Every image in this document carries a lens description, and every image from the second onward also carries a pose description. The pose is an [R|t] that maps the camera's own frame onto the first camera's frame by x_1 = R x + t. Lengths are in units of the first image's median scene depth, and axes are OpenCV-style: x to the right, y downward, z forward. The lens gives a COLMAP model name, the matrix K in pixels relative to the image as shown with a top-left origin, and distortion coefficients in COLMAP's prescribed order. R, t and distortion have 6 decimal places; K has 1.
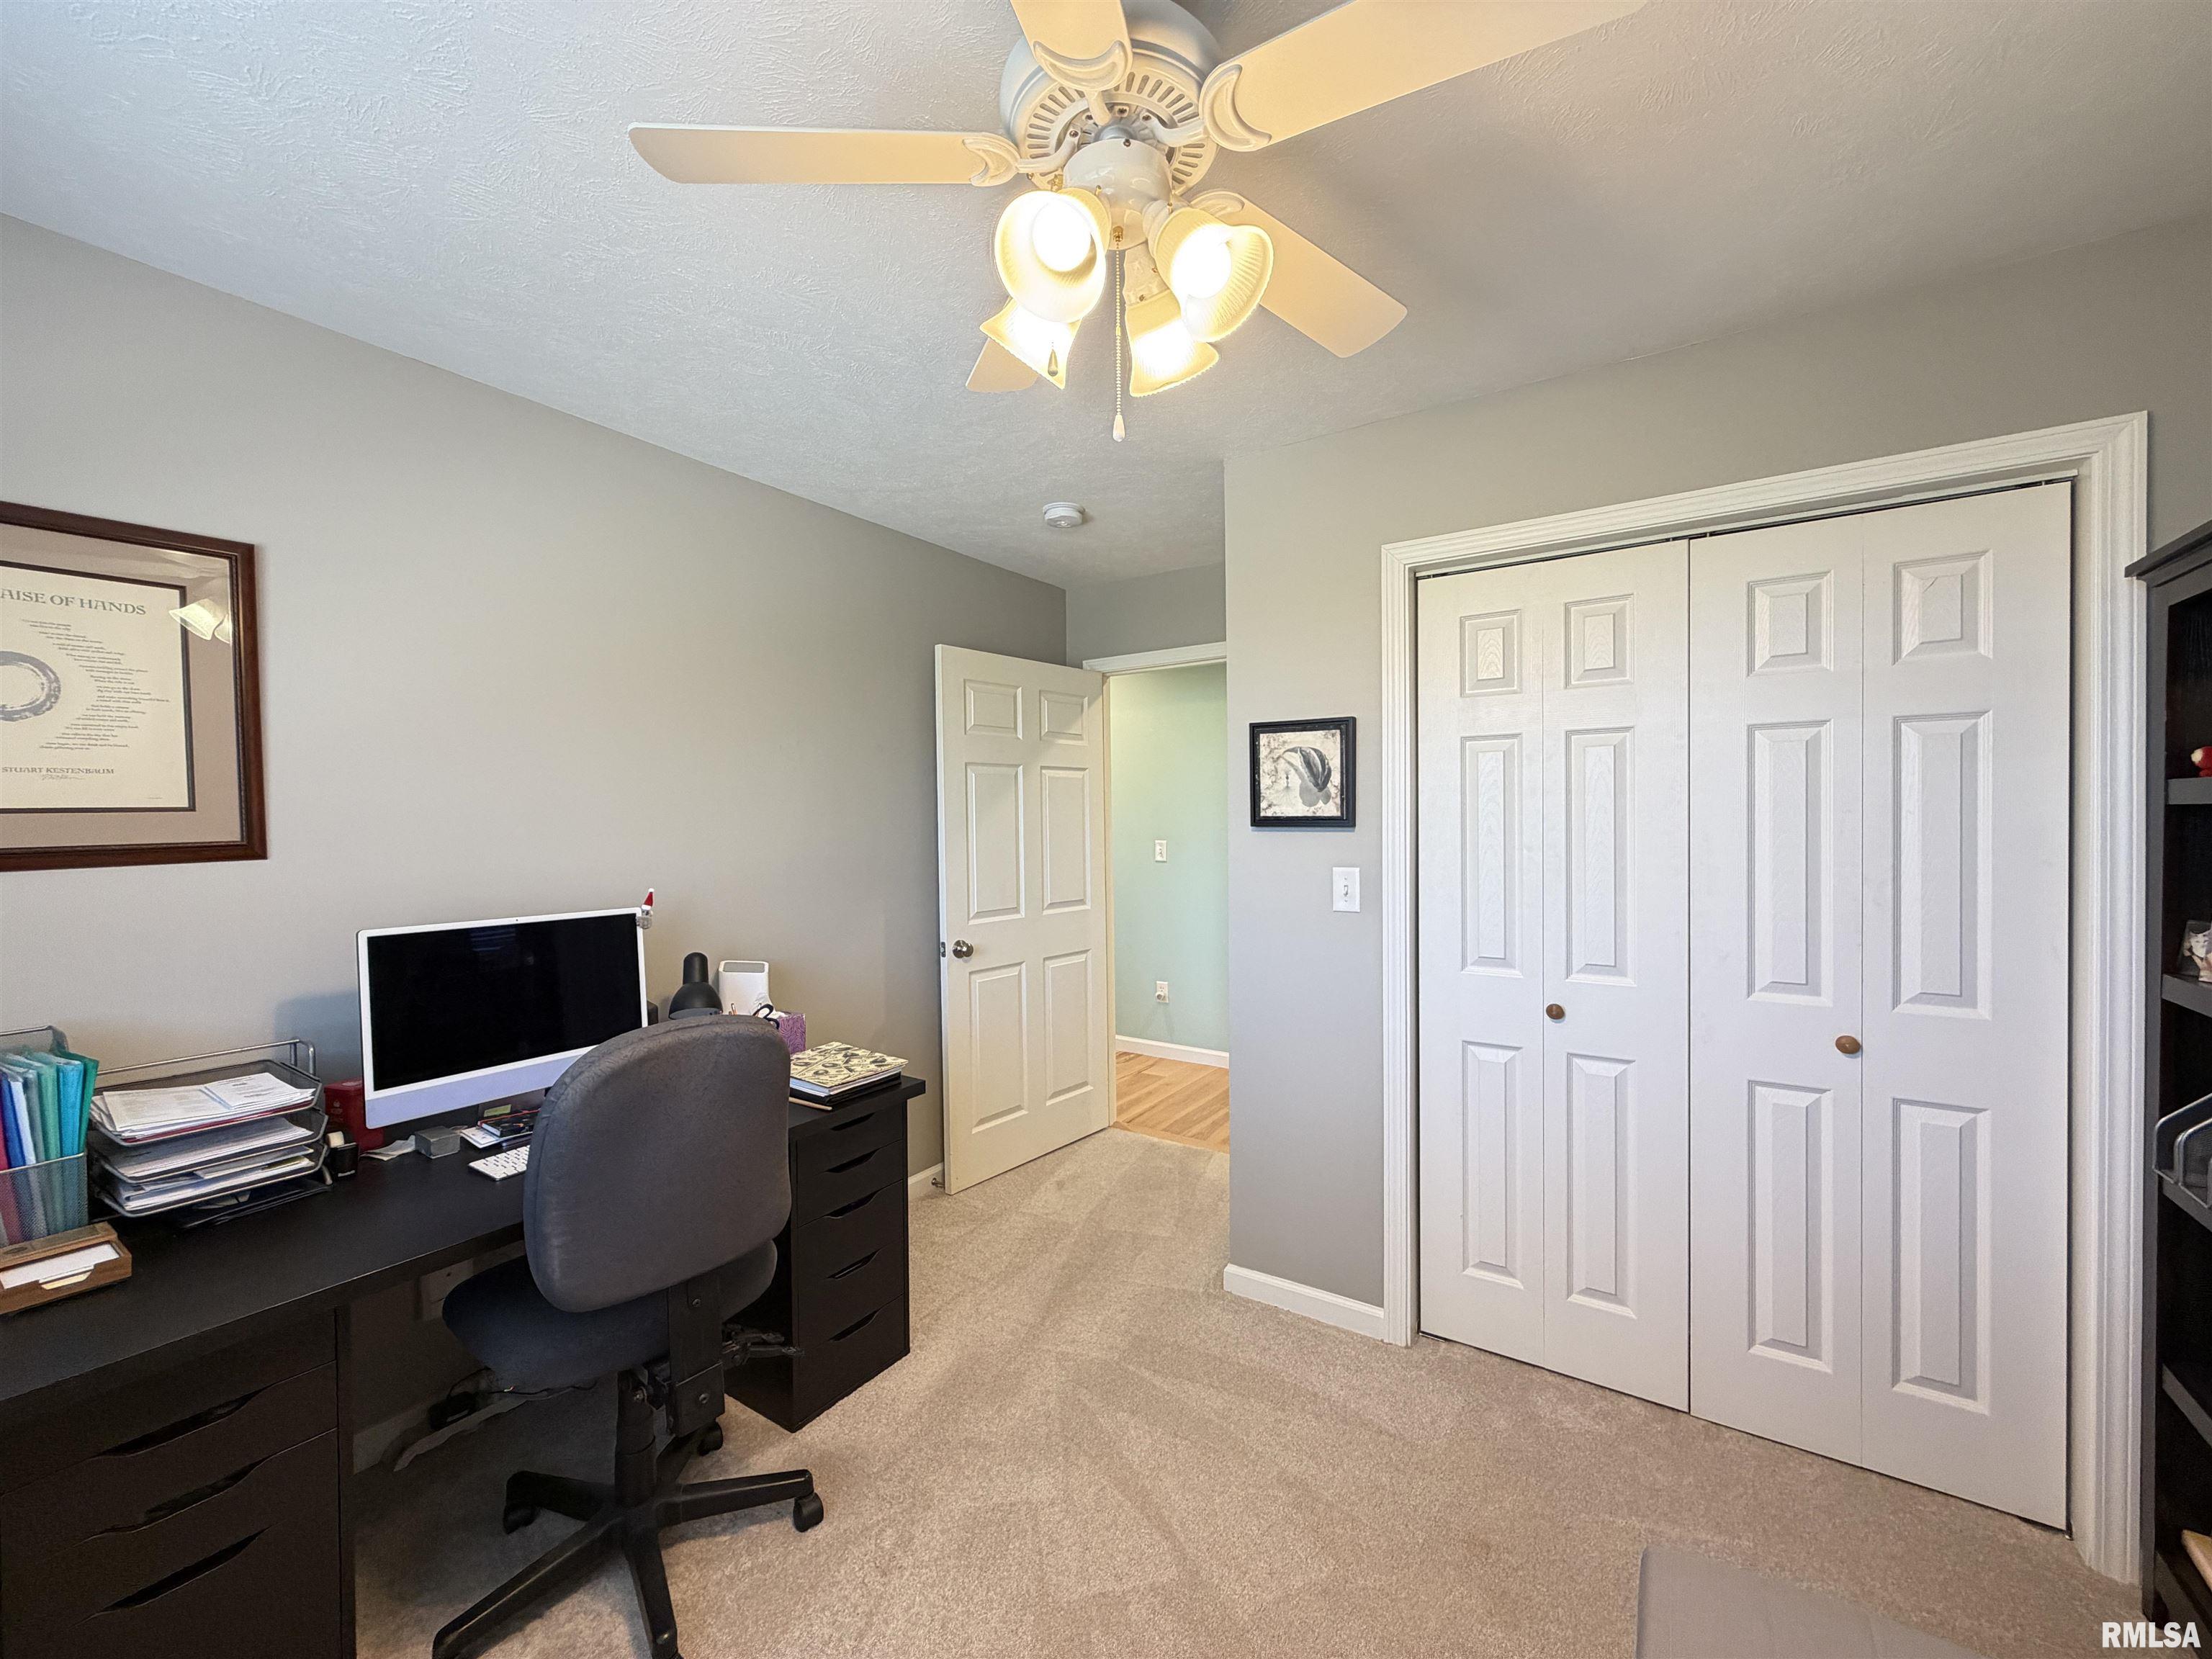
lens RADIAL K [[882.4, 0, 1109.9], [0, 882.4, 841.7], [0, 0, 1]] dist [-0.000169, 0.000861]
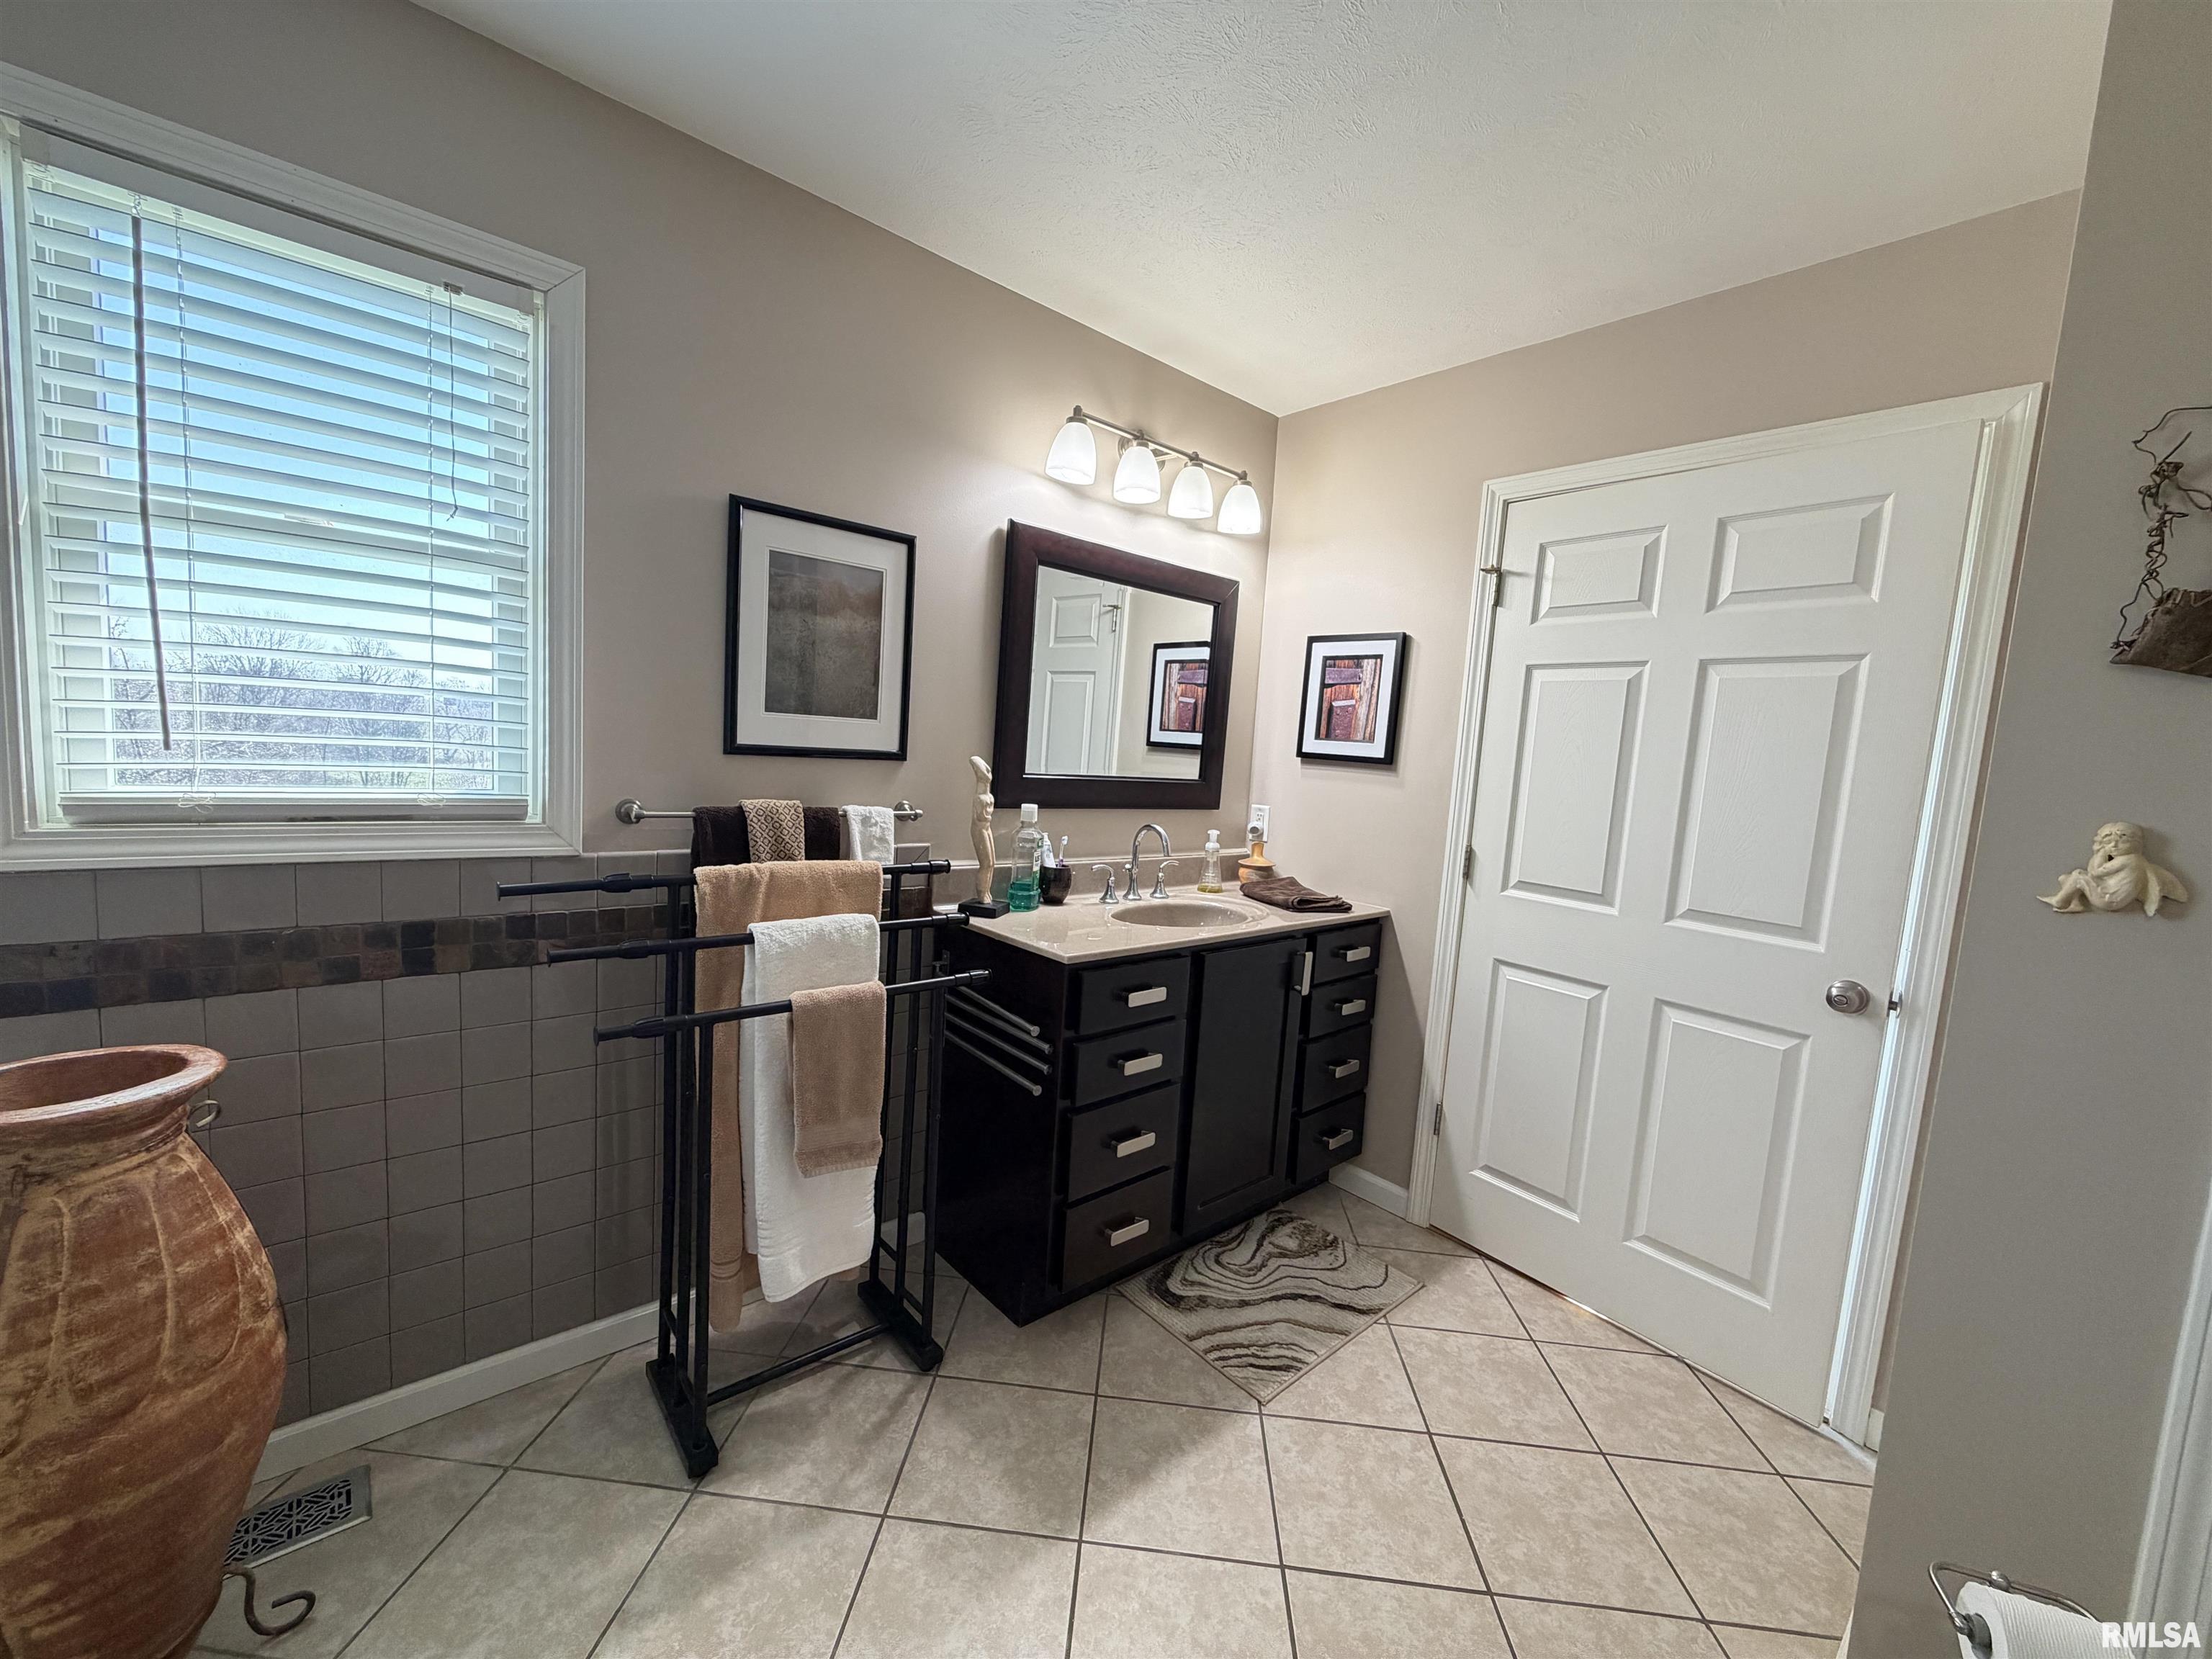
lens RADIAL K [[882.4, 0, 1102.7], [0, 882.4, 819.5], [0, 0, 1]] dist [-0.000169, 0.000861]
pose [[0.973038, 0.080005, -0.216327, 0.287357], [-0.064291, 0.994820, 0.078735, 0.014080], [0.221505, -0.062704, 0.973141, -0.160479]]
